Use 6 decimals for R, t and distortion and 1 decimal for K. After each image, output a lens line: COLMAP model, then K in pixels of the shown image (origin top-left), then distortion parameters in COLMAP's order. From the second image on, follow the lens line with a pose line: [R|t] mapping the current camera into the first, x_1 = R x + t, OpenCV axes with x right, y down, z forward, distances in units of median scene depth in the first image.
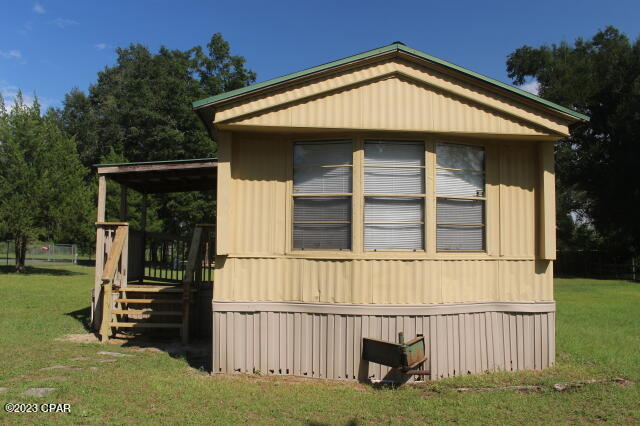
lens RADIAL K [[566.7, 0, 320.0], [0, 566.7, 213.0], [0, 0, 1]] dist [-0.081664, 0.002178]
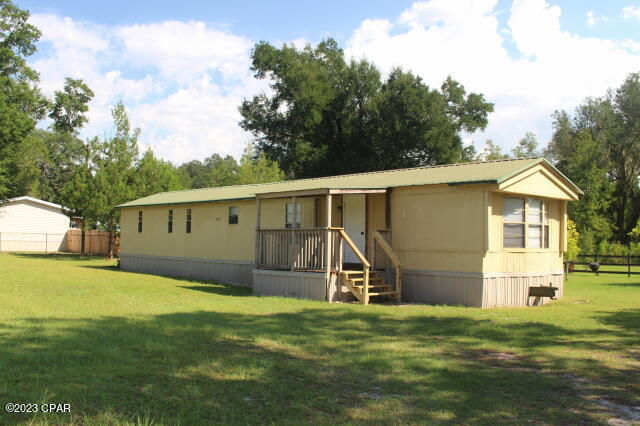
lens RADIAL K [[678.5, 0, 320.0], [0, 678.5, 213.0], [0, 0, 1]] dist [-0.059832, -0.001101]
pose [[0.761126, 0.022693, 0.648207, -2.249926], [-0.057787, 0.997786, 0.032922, -0.111873], [-0.646025, -0.062515, 0.760752, -0.490959]]
